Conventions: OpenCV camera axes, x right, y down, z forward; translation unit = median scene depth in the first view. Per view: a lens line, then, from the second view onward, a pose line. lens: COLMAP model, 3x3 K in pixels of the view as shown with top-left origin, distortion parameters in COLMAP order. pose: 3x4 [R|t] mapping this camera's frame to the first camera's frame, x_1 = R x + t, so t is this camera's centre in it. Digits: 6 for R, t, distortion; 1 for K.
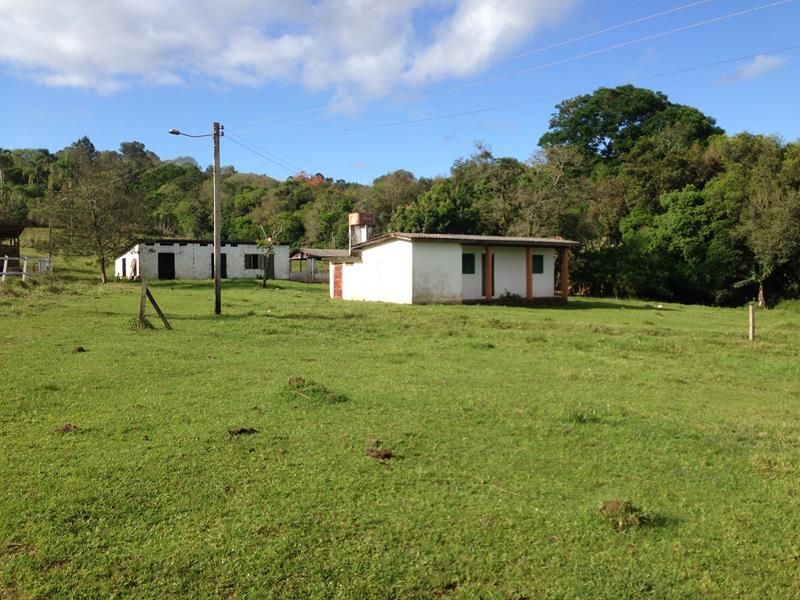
lens RADIAL K [[722.4, 0, 401.7], [0, 722.4, 334.6], [0, 0, 1]] dist [0.043105, 0.005000]
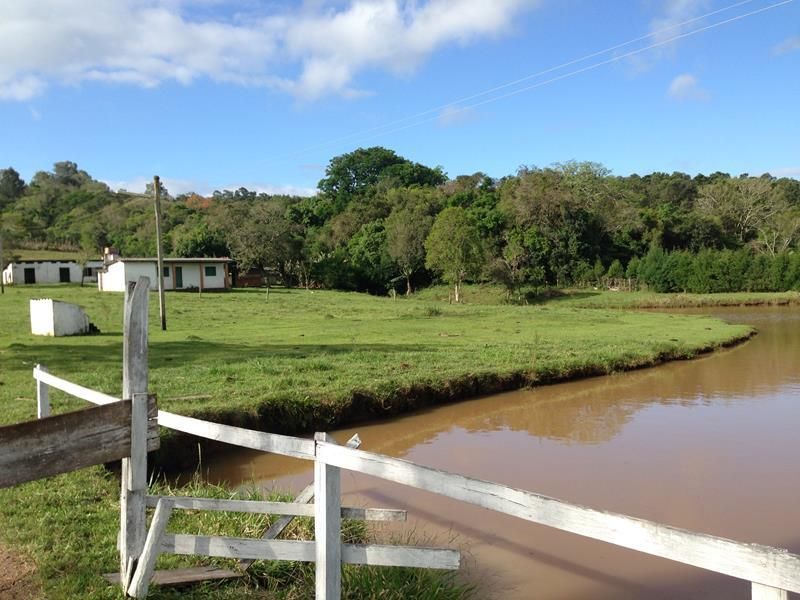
lens RADIAL K [[728.4, 0, 400.0], [0, 728.4, 300.0], [0, 0, 1]] dist [0.125601, -0.215959]
pose [[0.998348, -0.024083, 0.052161, 0.397372], [0.026842, 0.998242, -0.052852, 0.066649], [-0.050796, 0.054165, 0.997239, -0.668395]]
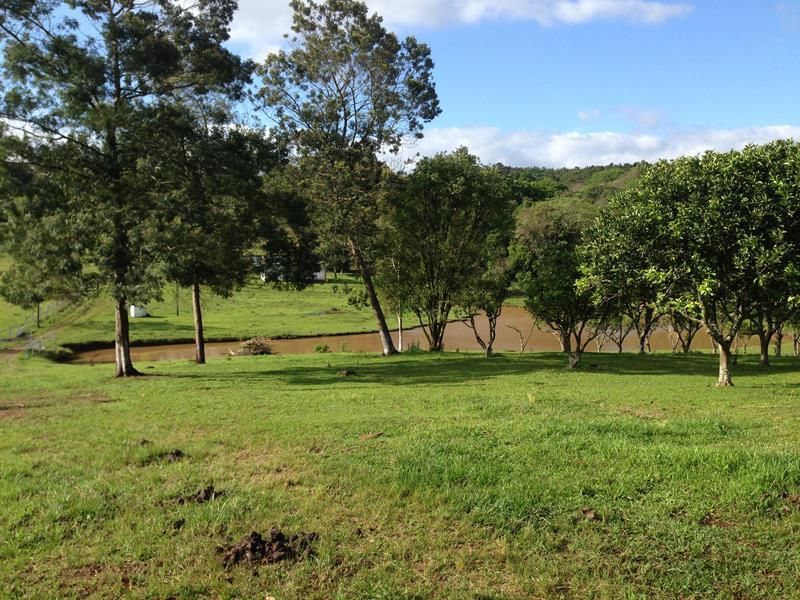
lens RADIAL K [[719.9, 0, 400.3], [0, 719.9, 315.4], [0, 0, 1]] dist [0.065475, -0.190521]
pose [[0.934036, 0.034526, -0.355506, 1.164384], [-0.025919, 0.999245, 0.028948, 0.003989], [0.356237, -0.017824, 0.934226, -1.314357]]
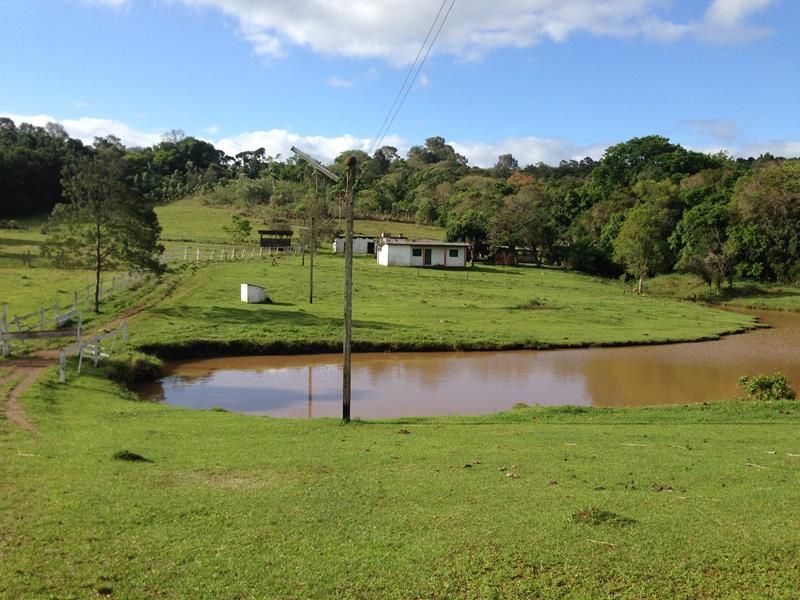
lens RADIAL K [[730.8, 0, 400.0], [0, 730.8, 300.0], [0, 0, 1]] dist [0.032818, 0.000177]
pose [[0.905295, 0.056447, -0.421017, 0.735008], [-0.059366, 0.998217, 0.006183, 0.040469], [0.420616, 0.019397, 0.907032, -0.921256]]
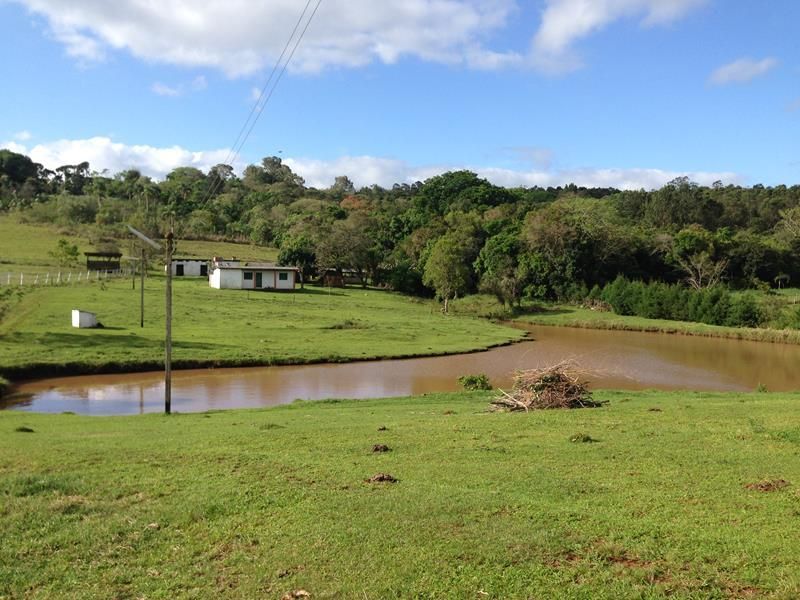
lens RADIAL K [[728.4, 0, 400.0], [0, 728.4, 300.0], [0, 0, 1]] dist [0.125601, -0.215959]
pose [[0.975124, 0.038707, -0.218253, 0.812091], [-0.046045, 0.998529, -0.028634, 0.032498], [0.216824, 0.037971, 0.975472, -1.046411]]
